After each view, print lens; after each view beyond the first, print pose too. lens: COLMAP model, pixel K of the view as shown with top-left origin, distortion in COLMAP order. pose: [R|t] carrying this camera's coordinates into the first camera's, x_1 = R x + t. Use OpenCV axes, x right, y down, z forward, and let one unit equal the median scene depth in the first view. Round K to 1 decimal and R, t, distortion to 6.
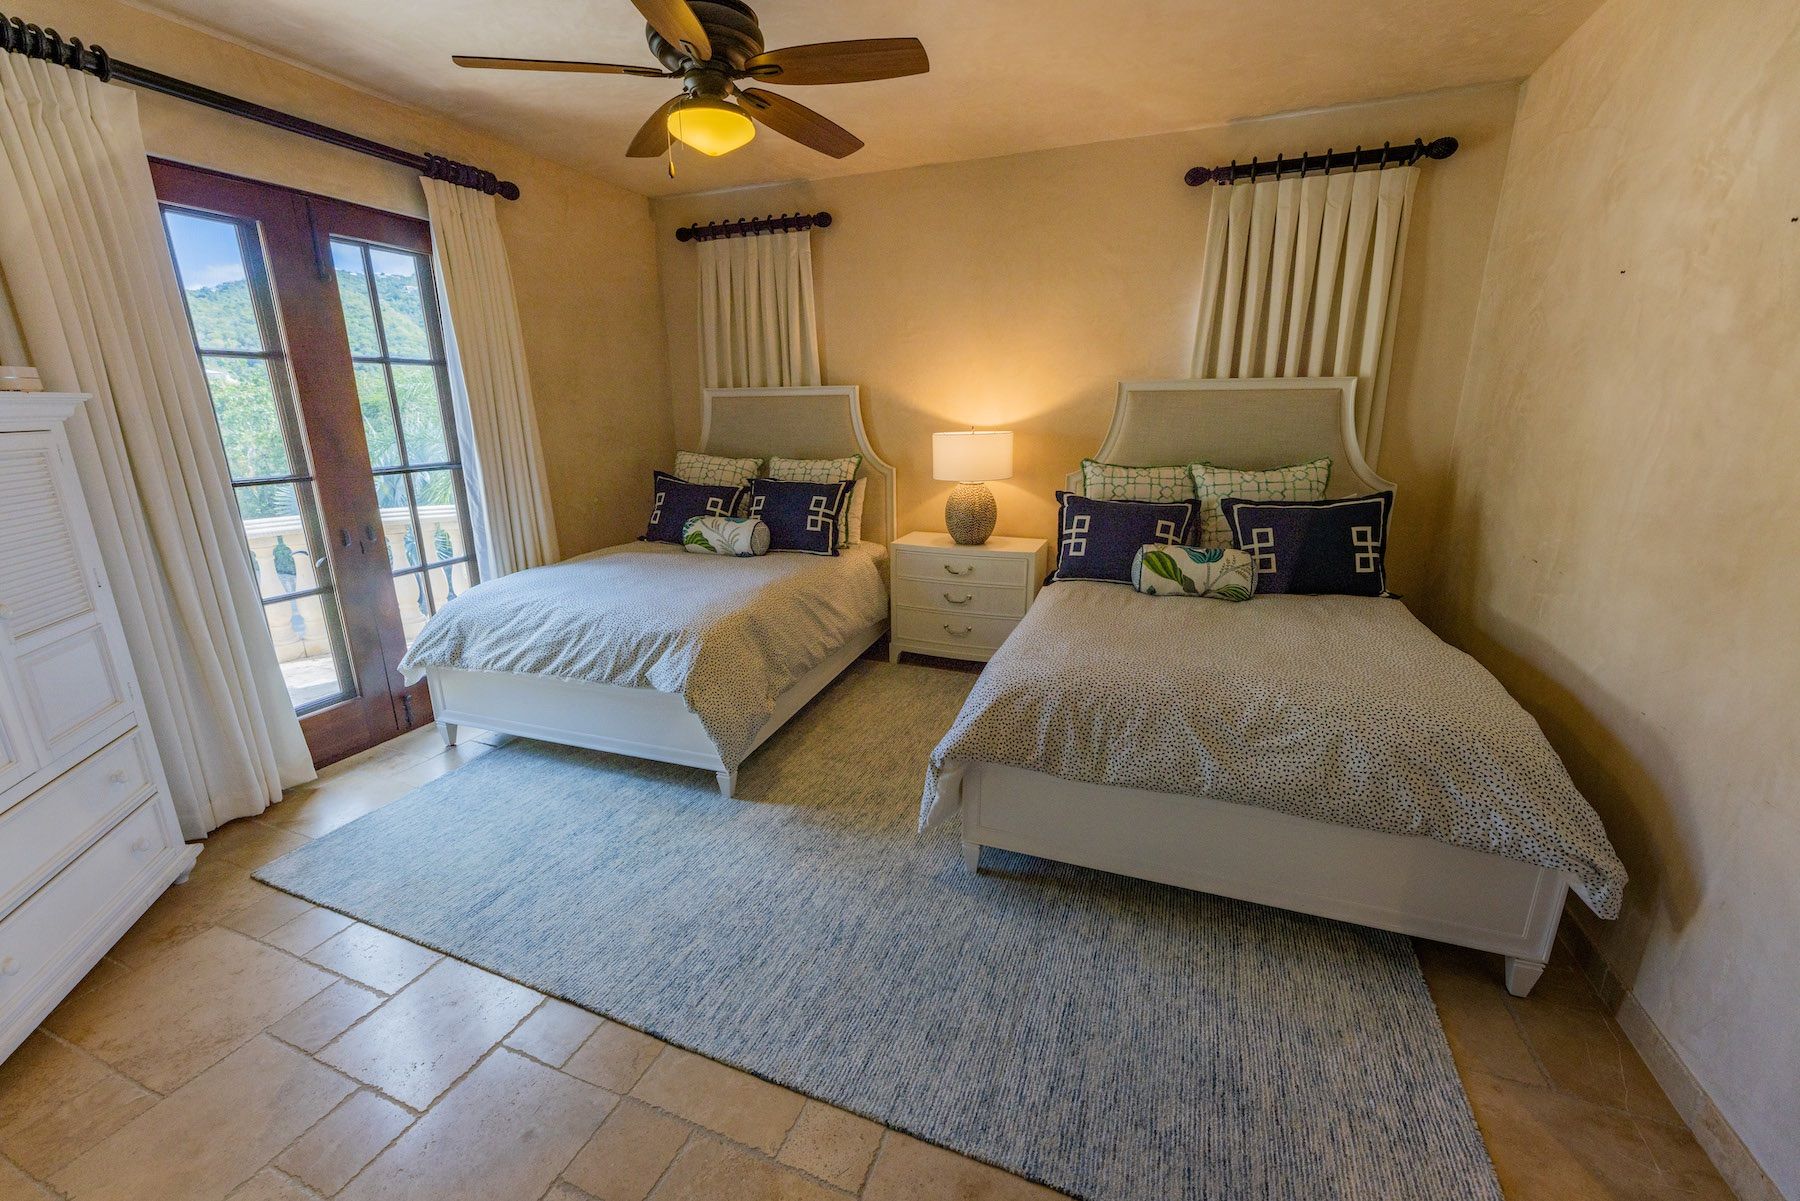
lens RADIAL K [[726.8, 0, 889.1], [0, 726.8, 599.6], [0, 0, 1]] dist [-0.001549, 0.000272]
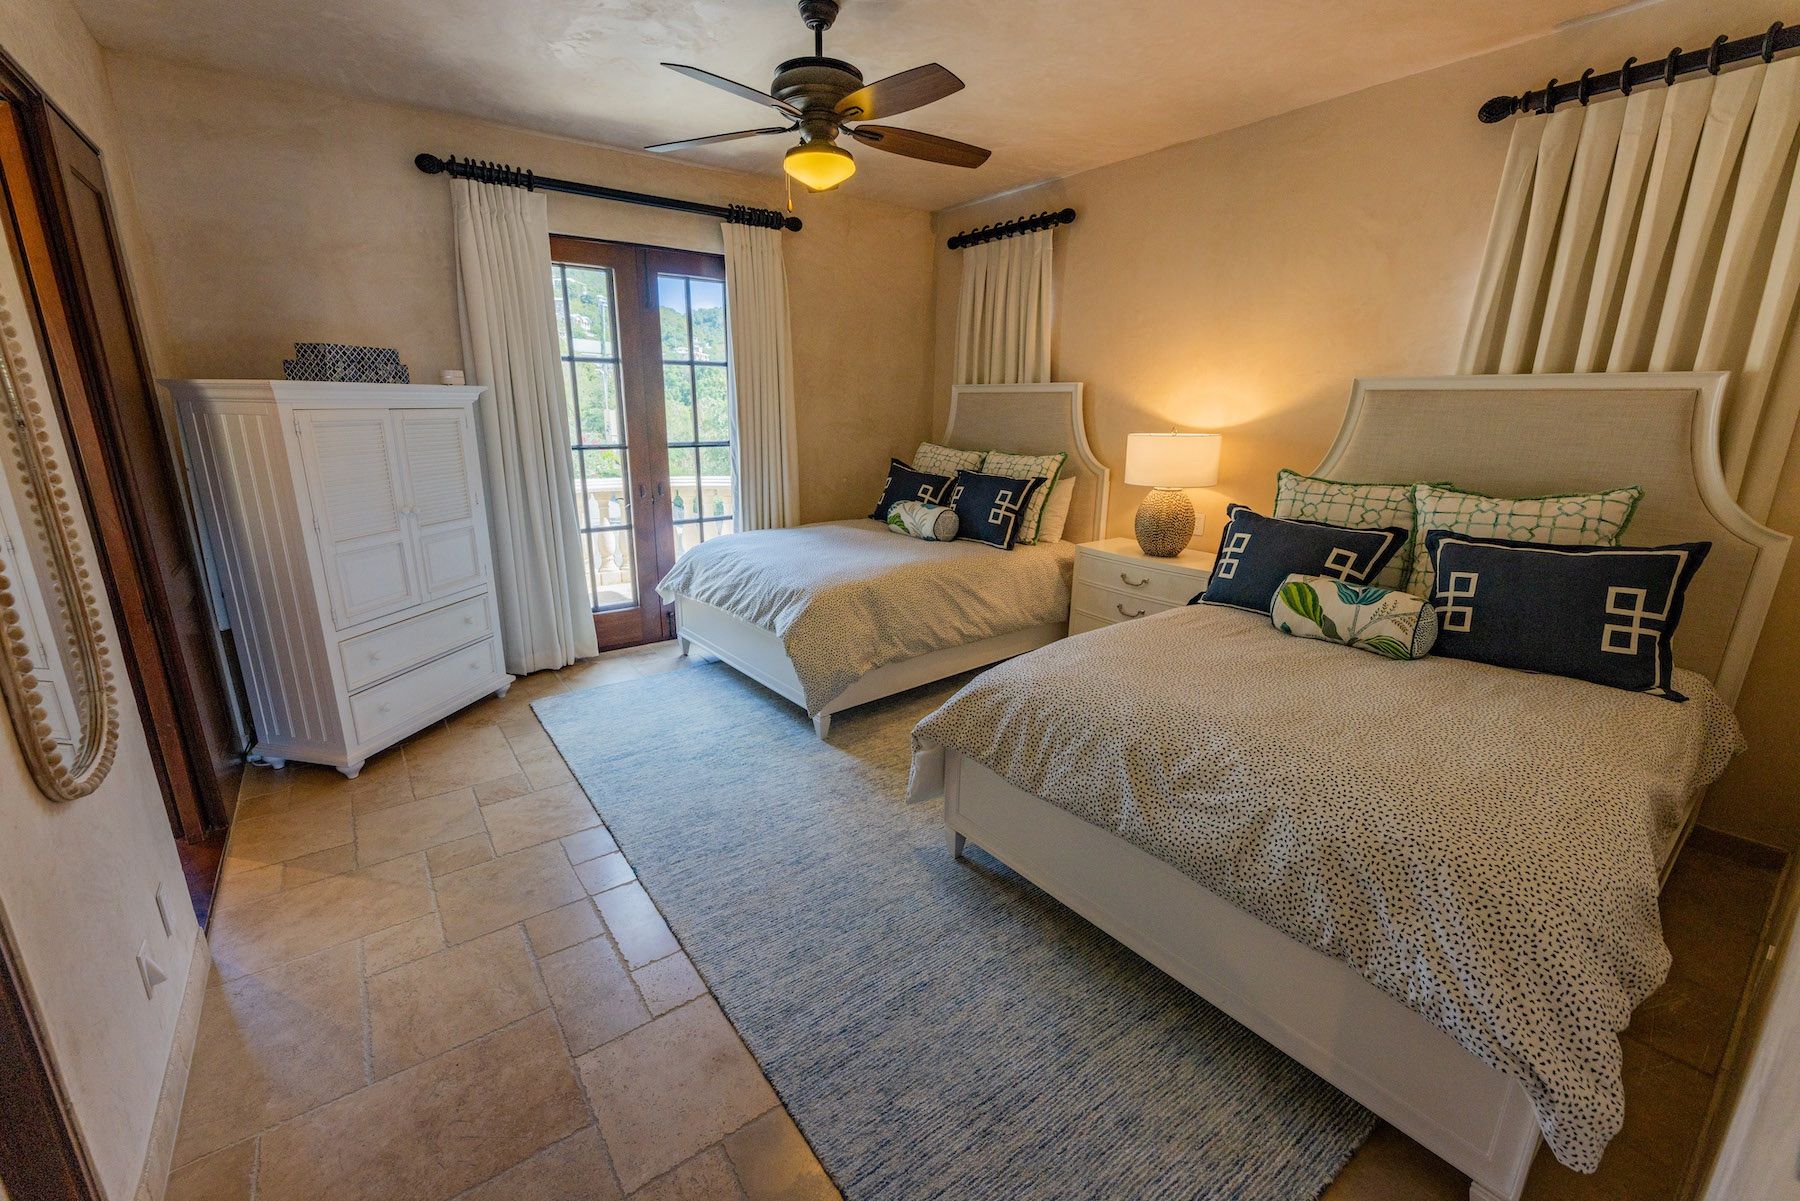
lens RADIAL K [[726.8, 0, 848.7], [0, 726.8, 593.7], [0, 0, 1]] dist [-0.001549, 0.000272]
pose [[0.844362, 0.151758, -0.513831, 0.356744], [-0.152991, 0.987409, 0.040222, -0.008305], [0.513466, 0.044649, 0.856948, 0.022759]]
